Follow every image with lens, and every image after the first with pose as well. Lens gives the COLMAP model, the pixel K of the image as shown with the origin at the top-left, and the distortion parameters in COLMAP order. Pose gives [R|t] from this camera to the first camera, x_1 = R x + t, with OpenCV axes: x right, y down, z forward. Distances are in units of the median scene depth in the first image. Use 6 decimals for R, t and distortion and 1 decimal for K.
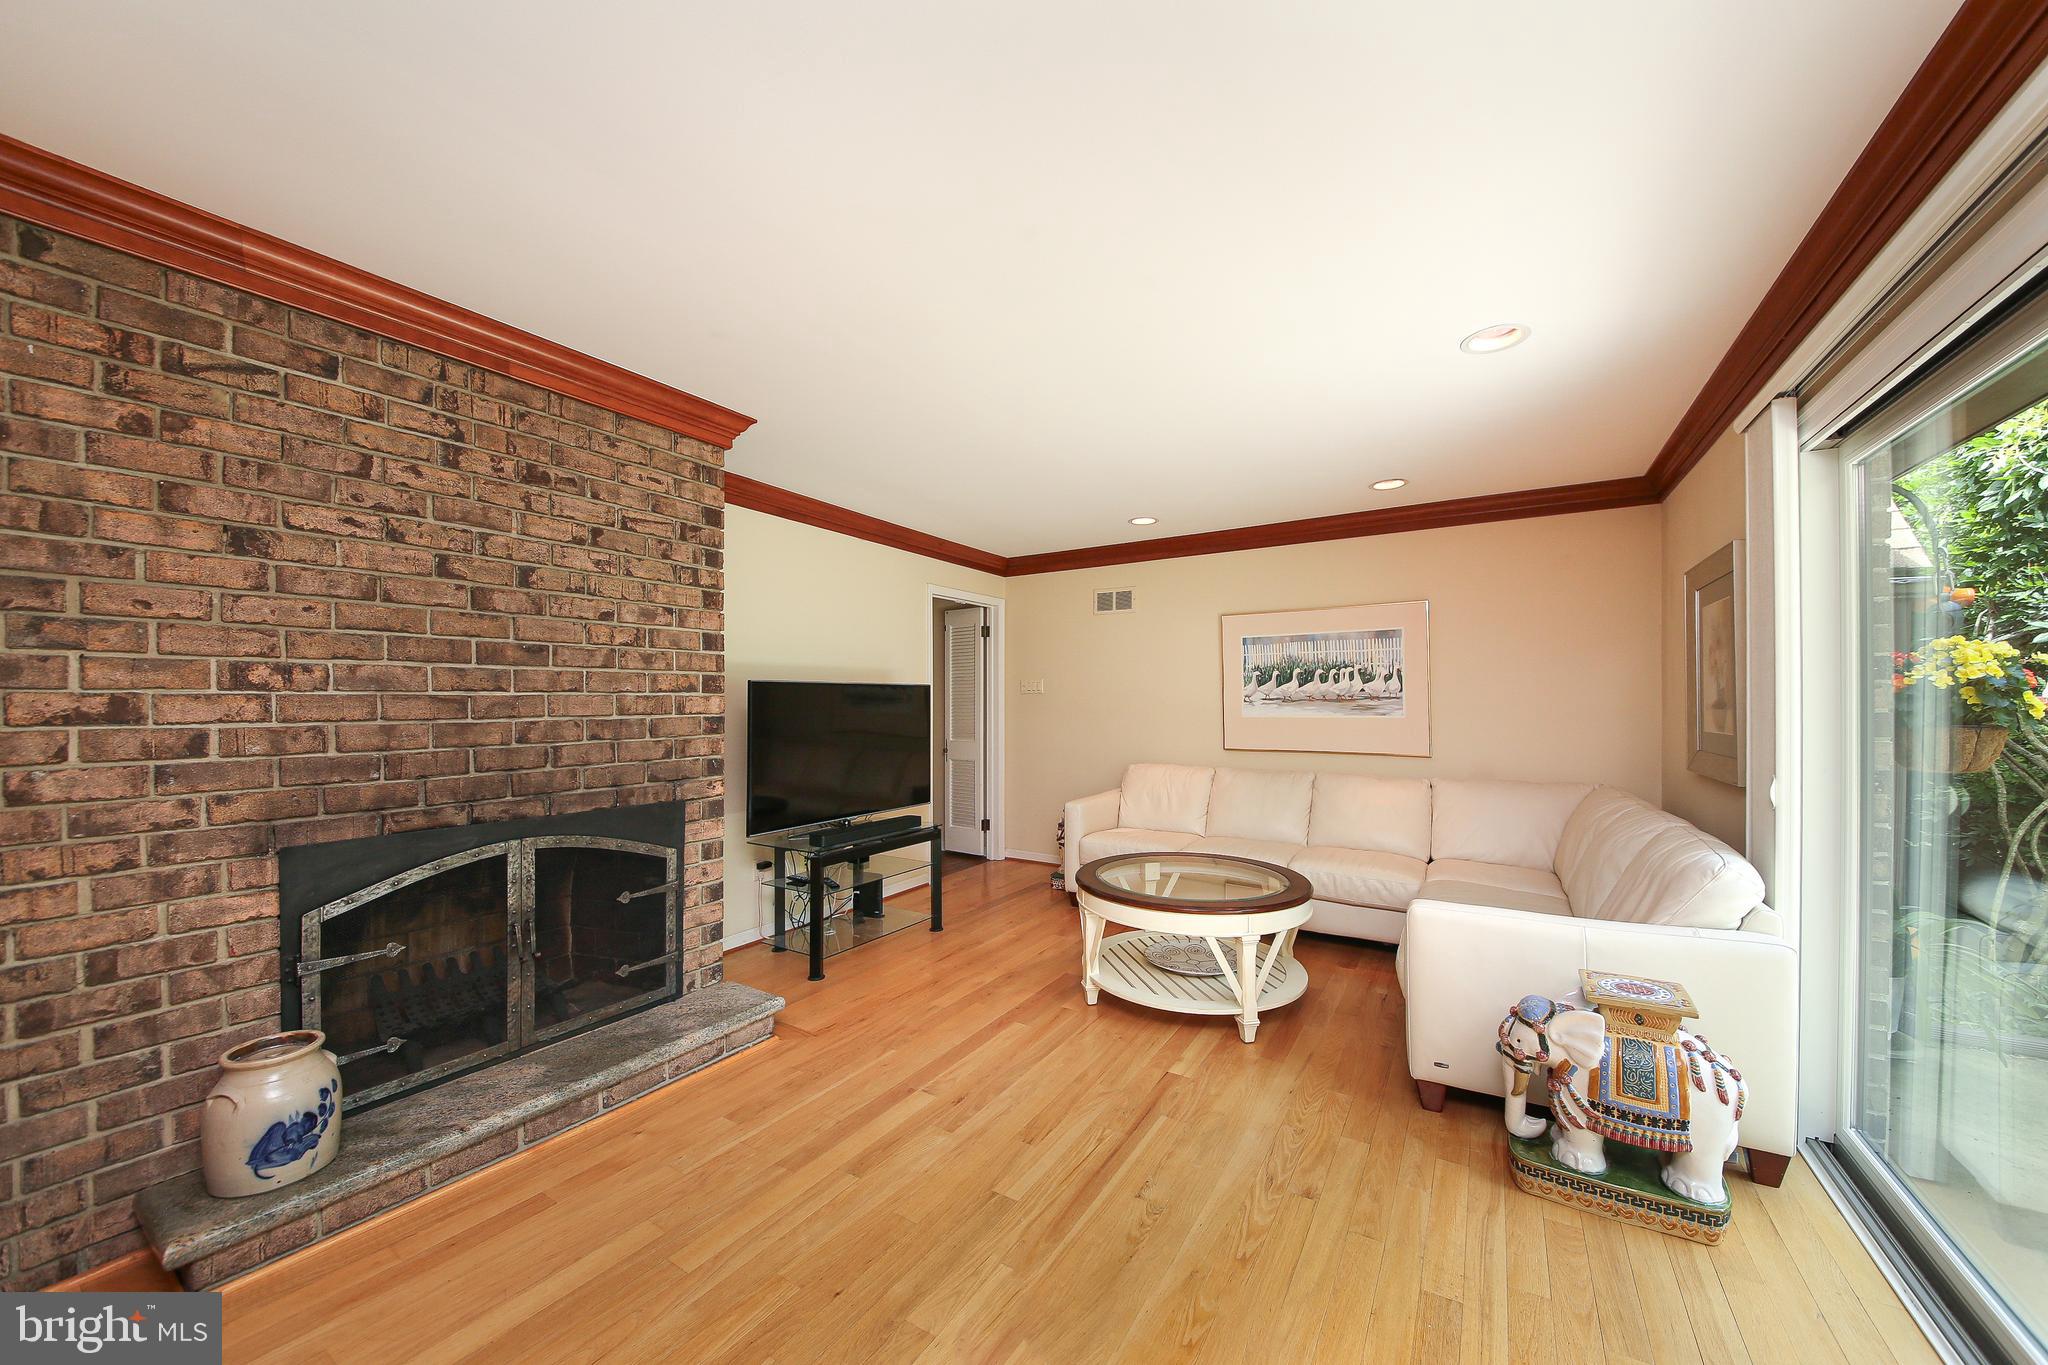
lens RADIAL K [[718.7, 0, 1038.7], [0, 718.7, 702.2], [0, 0, 1]] dist [-0.018197, -0.002106]
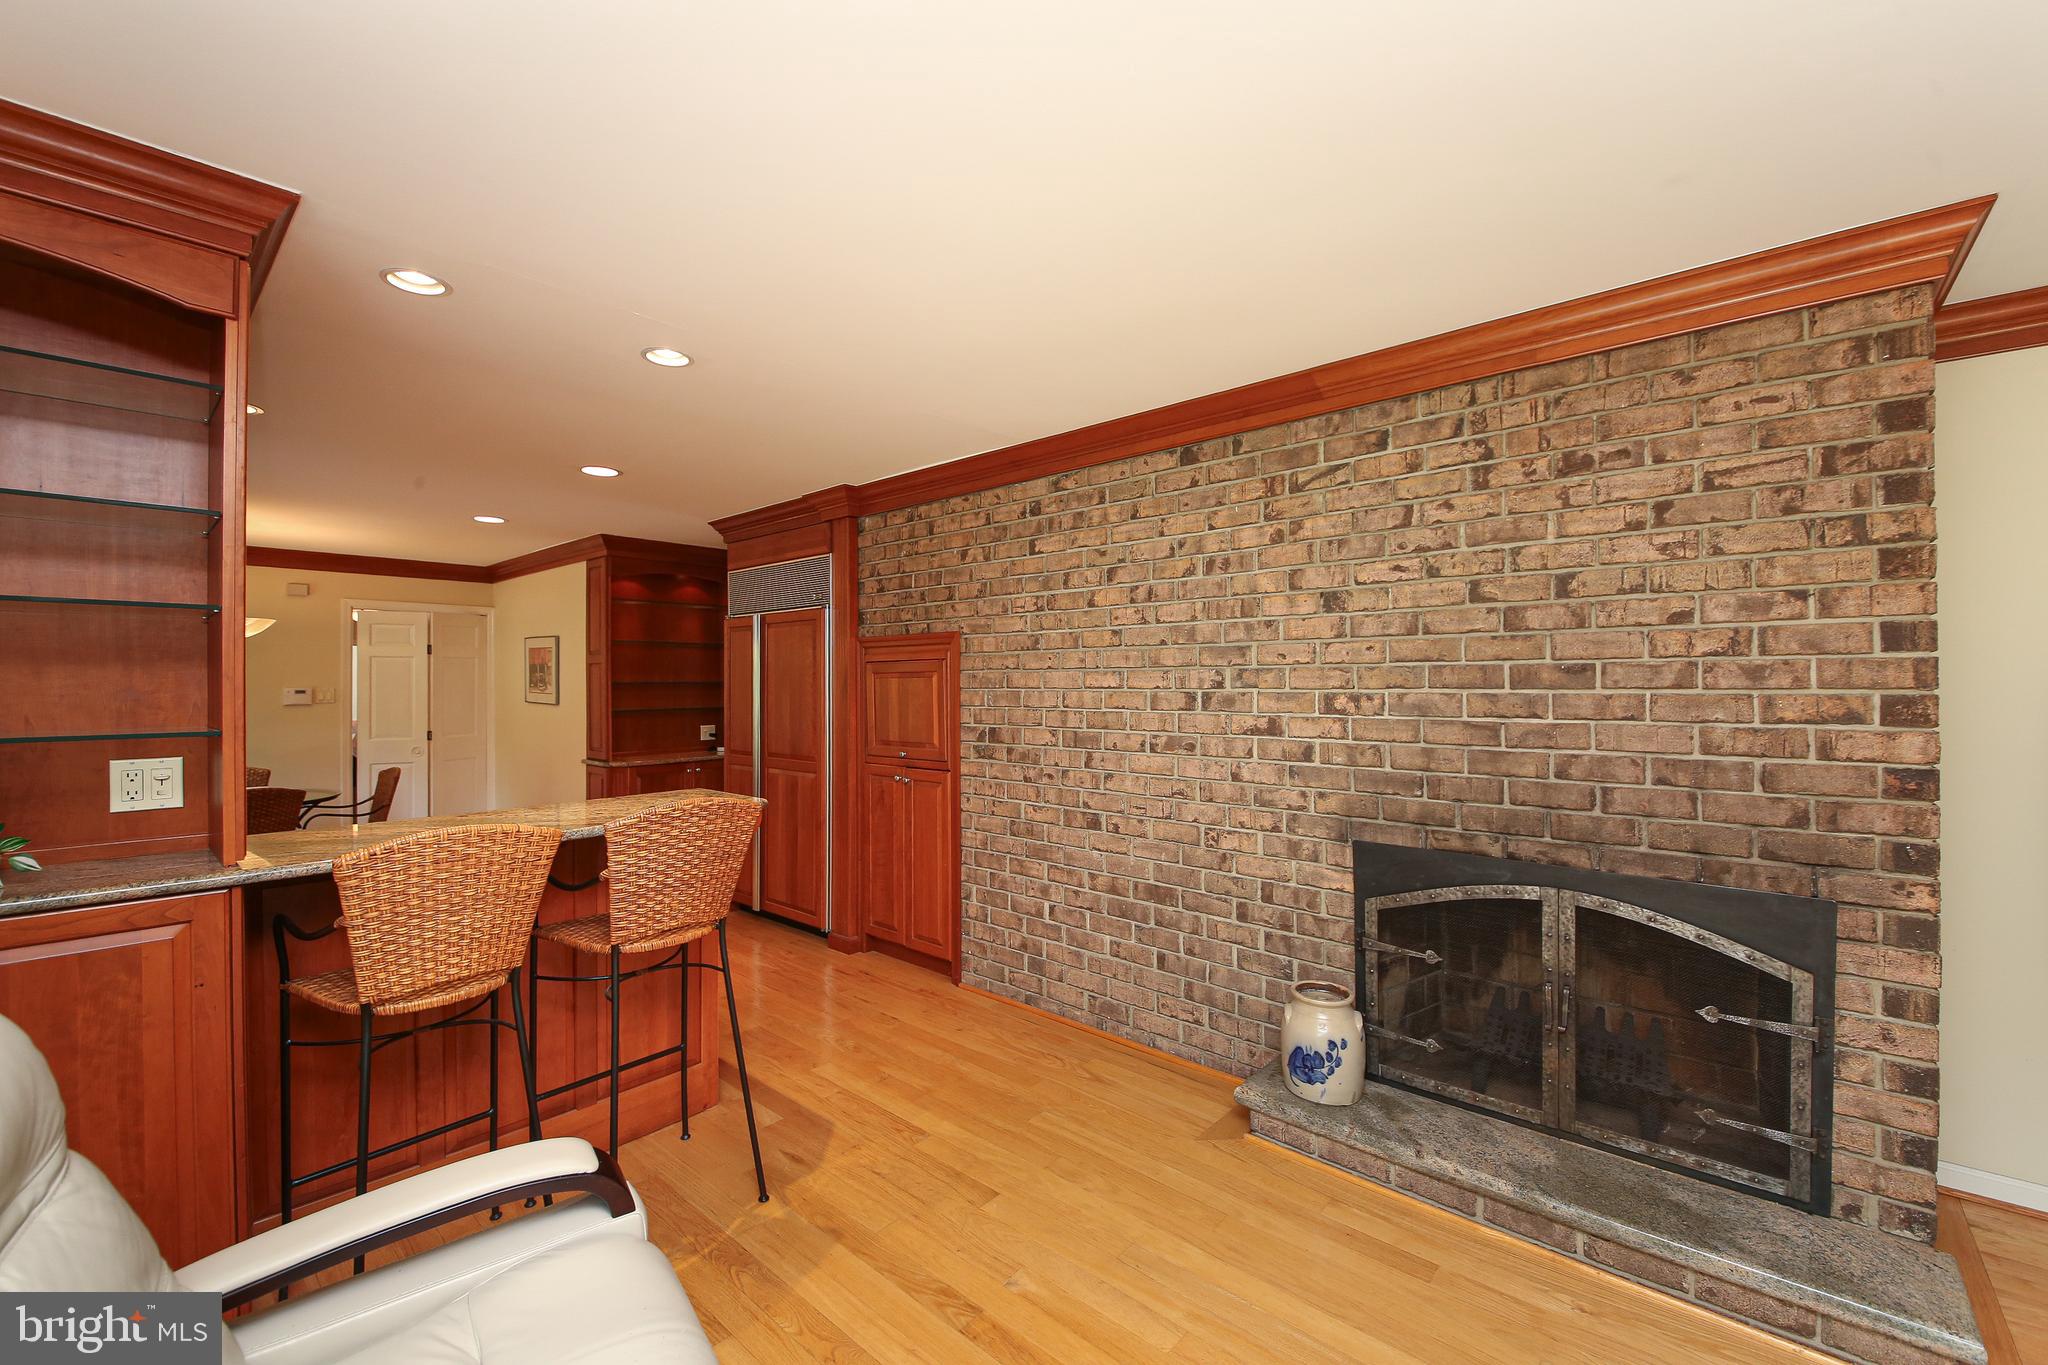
lens RADIAL K [[814.0, 0, 1030.2], [0, 814.0, 675.4], [0, 0, 1]] dist [-0.015920, -0.003745]
pose [[-0.180766, -0.003671, -0.983519, 0.357694], [0.002198, 0.999989, -0.004137, -0.065277], [0.983524, -0.002910, -0.180756, 0.543393]]
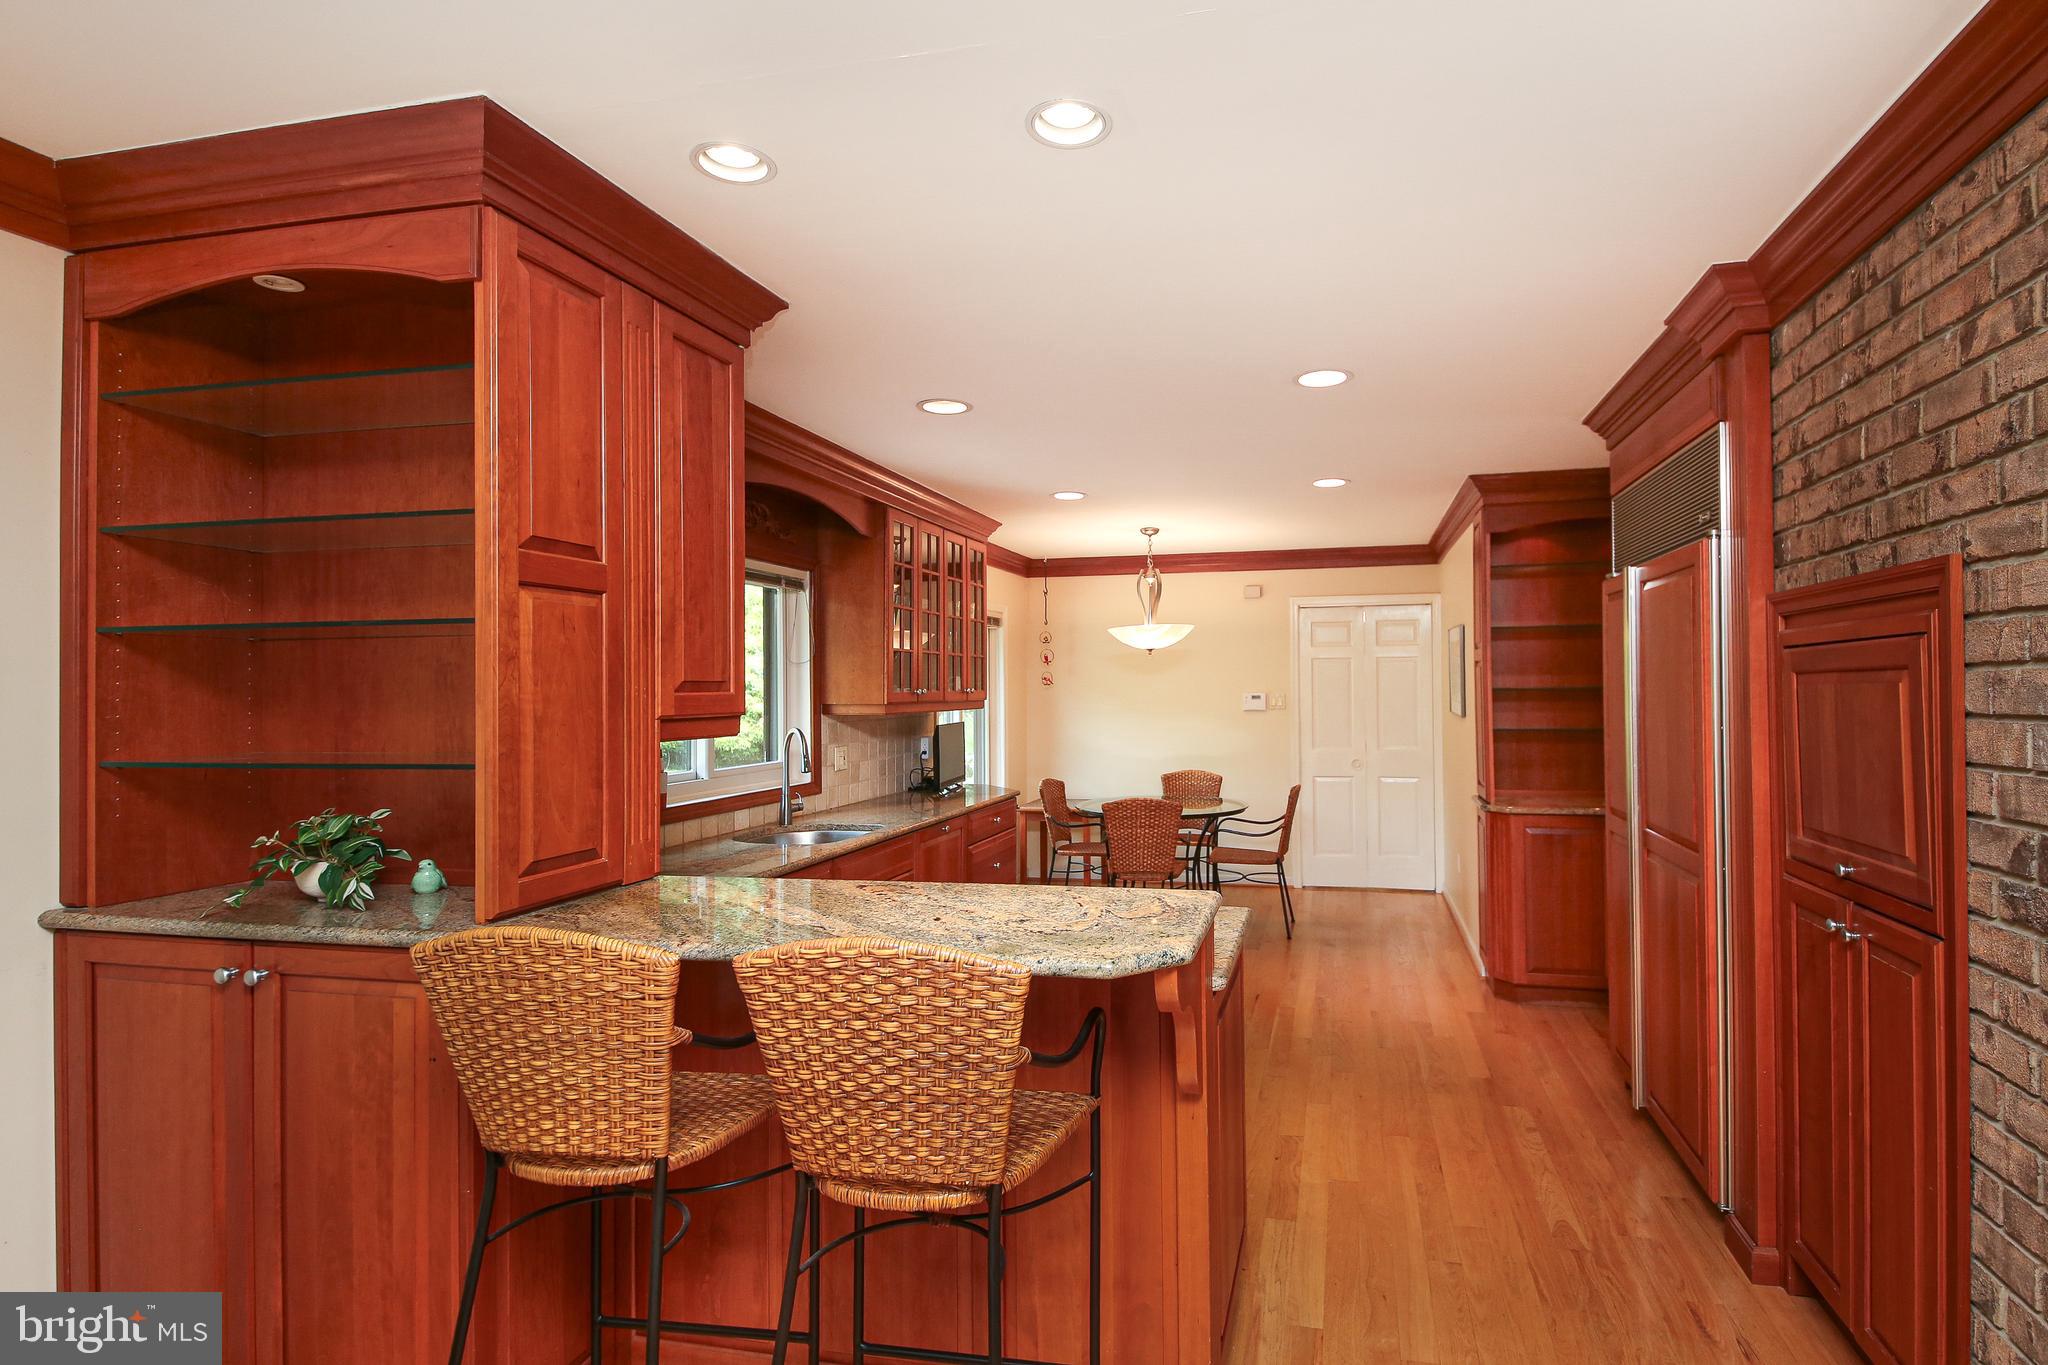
lens RADIAL K [[1028.8, 0, 1038.1], [0, 1028.8, 677.0], [0, 0, 1]] dist [0.018408, -0.000640]
pose [[-0.941920, 0.008462, -0.335731, -0.354873], [0.011591, 0.999906, -0.007317, -0.075478], [0.335638, -0.010784, -0.941929, 0.595466]]
